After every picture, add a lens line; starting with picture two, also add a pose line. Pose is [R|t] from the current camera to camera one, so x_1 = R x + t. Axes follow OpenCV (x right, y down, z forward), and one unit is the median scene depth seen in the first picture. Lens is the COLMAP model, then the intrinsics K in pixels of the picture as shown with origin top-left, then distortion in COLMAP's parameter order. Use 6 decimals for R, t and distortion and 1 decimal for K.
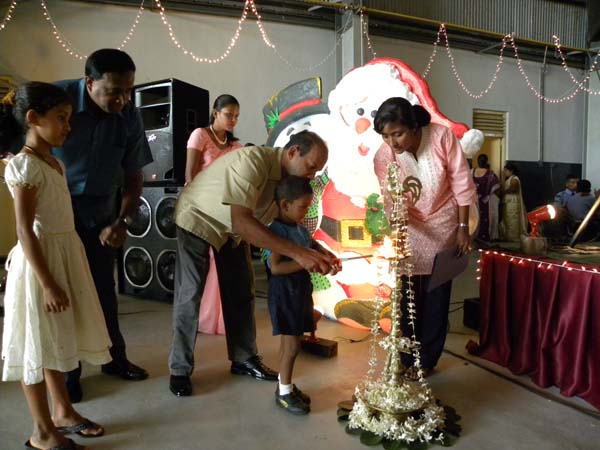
lens RADIAL K [[458.6, 0, 304.0], [0, 458.6, 226.8], [0, 0, 1]] dist [-0.152802, 0.100067]
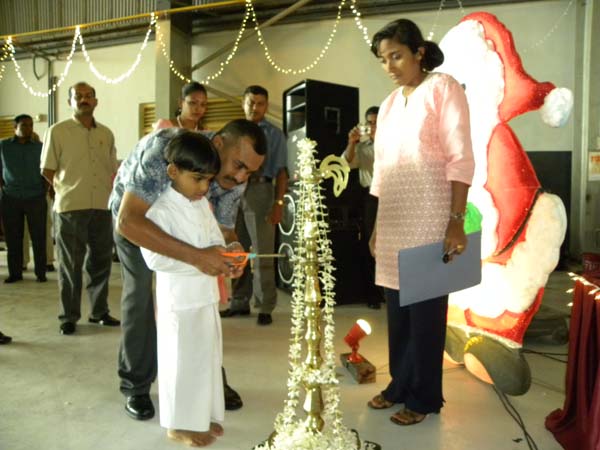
lens RADIAL K [[458.6, 0, 301.1], [0, 458.6, 224.5], [0, 0, 1]] dist [-0.152802, 0.100067]
pose [[0.799663, 0.041256, -0.599030, 0.368388], [-0.056353, 0.998390, -0.006467, 0.005432], [0.597799, 0.038929, 0.800700, 0.209926]]
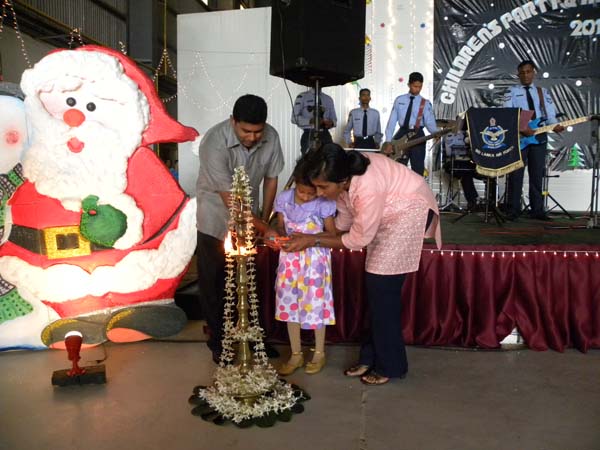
lens RADIAL K [[458.6, 0, 299.1], [0, 458.6, 228.6], [0, 0, 1]] dist [-0.152802, 0.100067]
pose [[0.502560, -0.083103, 0.860539, -0.377433], [0.069425, 0.996034, 0.055644, -0.026372], [-0.861750, 0.031779, 0.506336, 0.191749]]
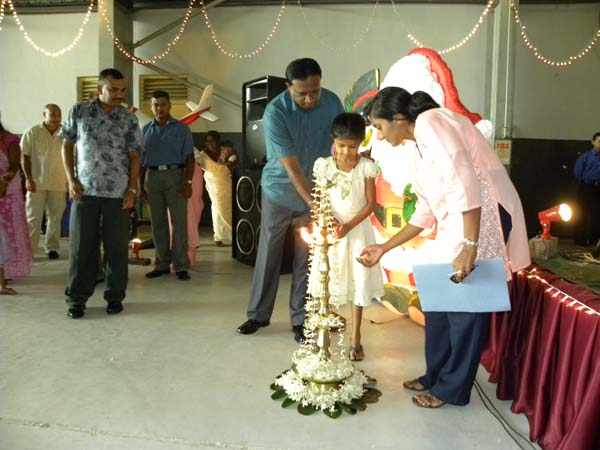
lens RADIAL K [[458.6, 0, 301.8], [0, 458.6, 227.4], [0, 0, 1]] dist [-0.152802, 0.100067]
pose [[0.896316, 0.077184, -0.436646, 0.363134], [-0.055898, 0.996546, 0.061412, -0.022321], [0.439878, -0.030637, 0.897535, -0.015919]]
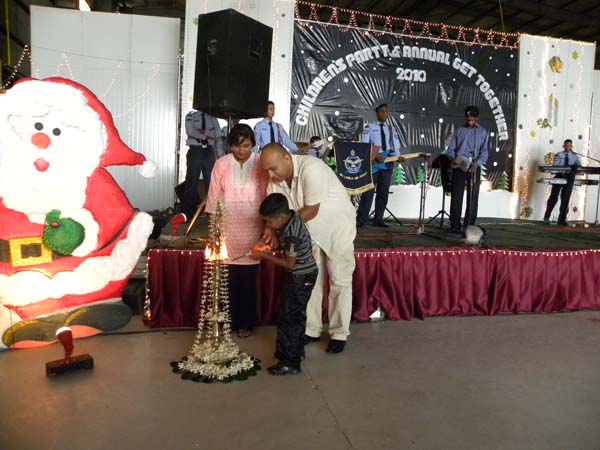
lens RADIAL K [[458.6, 0, 301.8], [0, 458.6, 225.1], [0, 0, 1]] dist [-0.152802, 0.100067]
pose [[0.145751, -0.075879, 0.986407, -0.696781], [0.043287, 0.996589, 0.070267, -0.078392], [-0.988374, 0.032457, 0.148538, 0.288268]]
